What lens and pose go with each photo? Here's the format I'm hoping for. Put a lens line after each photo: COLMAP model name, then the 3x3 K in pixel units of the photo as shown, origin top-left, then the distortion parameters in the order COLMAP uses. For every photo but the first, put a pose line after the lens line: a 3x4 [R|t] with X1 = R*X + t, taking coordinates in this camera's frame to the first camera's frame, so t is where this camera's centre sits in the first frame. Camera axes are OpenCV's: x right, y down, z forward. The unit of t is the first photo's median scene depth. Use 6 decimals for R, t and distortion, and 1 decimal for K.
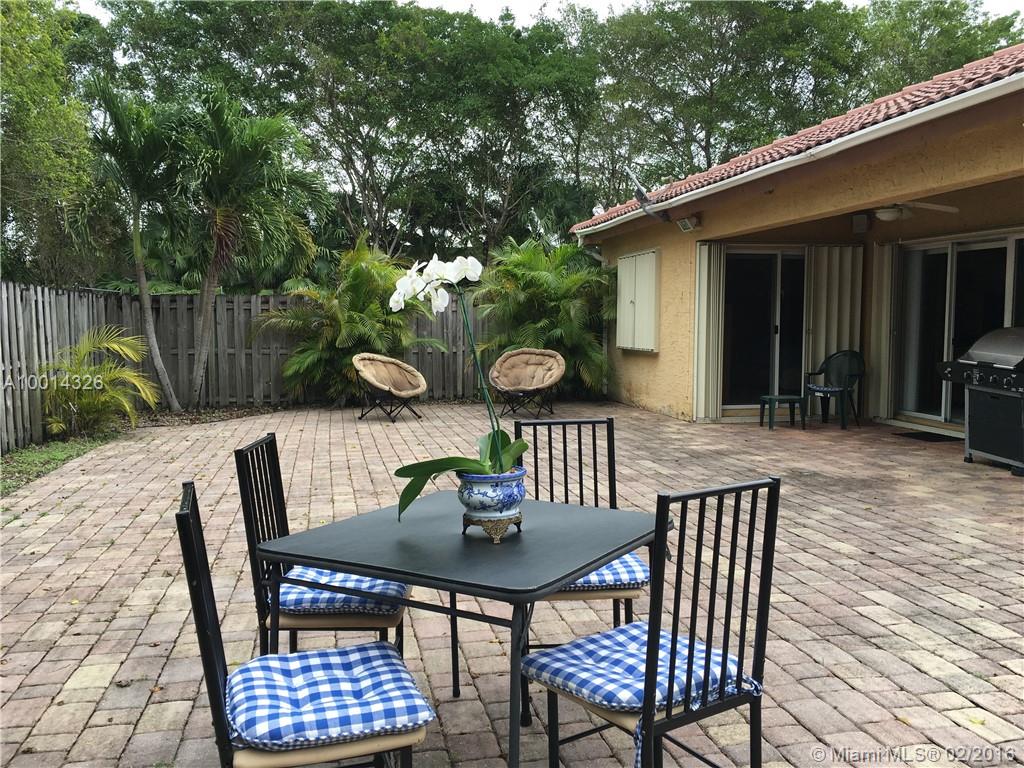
lens RADIAL K [[864.6, 0, 517.0], [0, 864.6, 387.2], [0, 0, 1]] dist [0.055858, -0.081929]
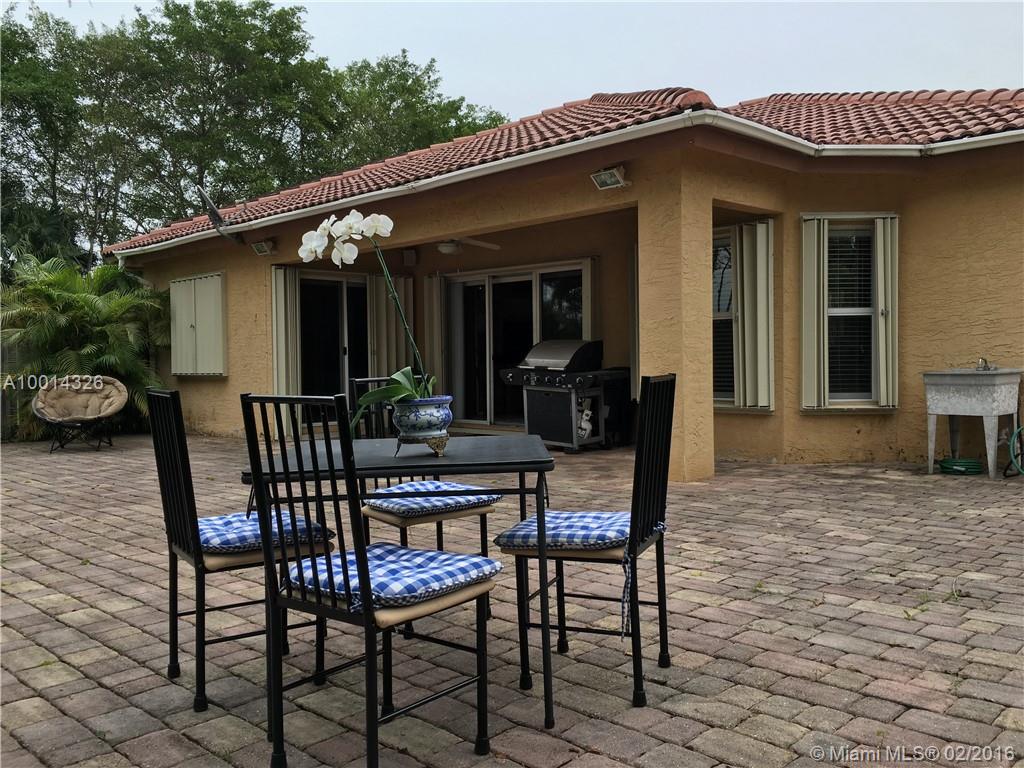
lens RADIAL K [[864.6, 0, 516.3], [0, 864.6, 383.1], [0, 0, 1]] dist [0.055858, -0.081929]
pose [[0.832302, -0.027782, 0.553625, -0.103107], [0.058907, 0.997521, -0.038502, 0.023410], [-0.551183, 0.064658, 0.831875, -0.006413]]
